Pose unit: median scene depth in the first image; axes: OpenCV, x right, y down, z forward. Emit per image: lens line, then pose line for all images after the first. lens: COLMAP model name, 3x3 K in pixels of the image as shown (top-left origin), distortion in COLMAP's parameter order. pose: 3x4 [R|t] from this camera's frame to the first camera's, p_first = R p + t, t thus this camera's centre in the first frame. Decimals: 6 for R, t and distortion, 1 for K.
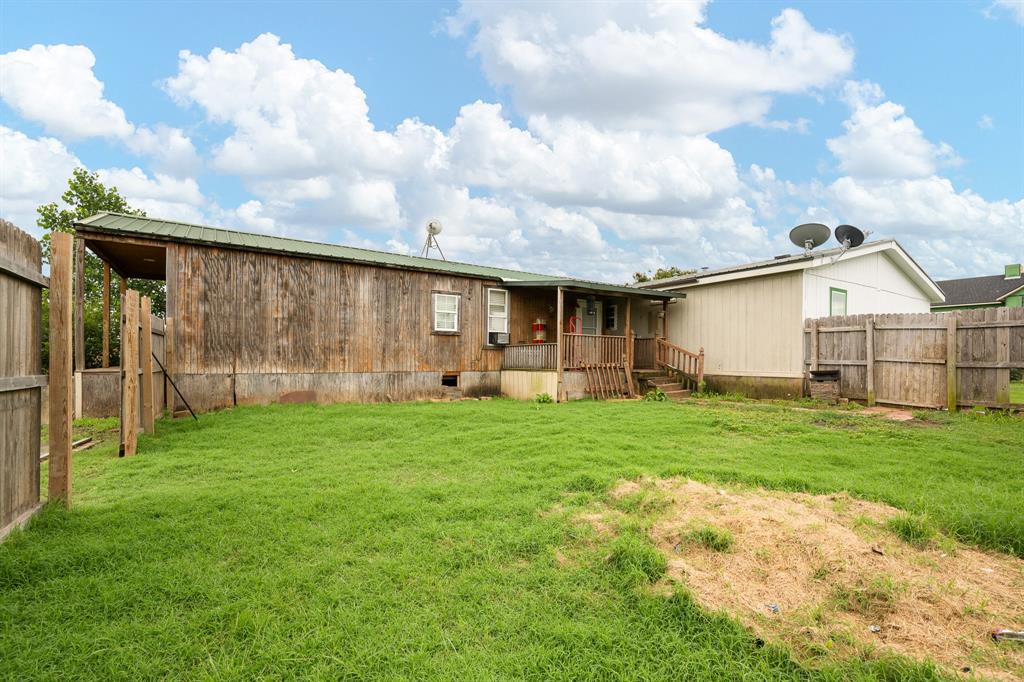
lens RADIAL K [[457.5, 0, 520.5], [0, 457.5, 361.8], [0, 0, 1]] dist [-0.002778, 0.000642]
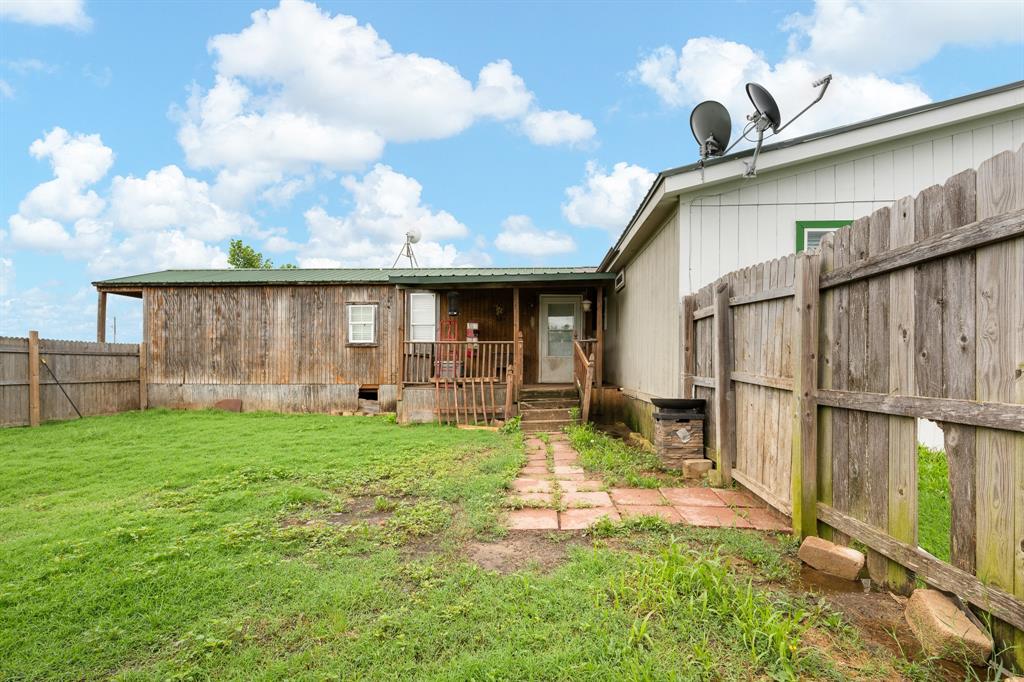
lens RADIAL K [[457.5, 0, 513.1], [0, 457.5, 366.1], [0, 0, 1]] dist [-0.002778, 0.000642]
pose [[0.799415, -0.005164, -0.600757, 0.753393], [0.000988, 0.999973, -0.007280, -0.011356], [0.600779, 0.005226, 0.799398, 0.463288]]
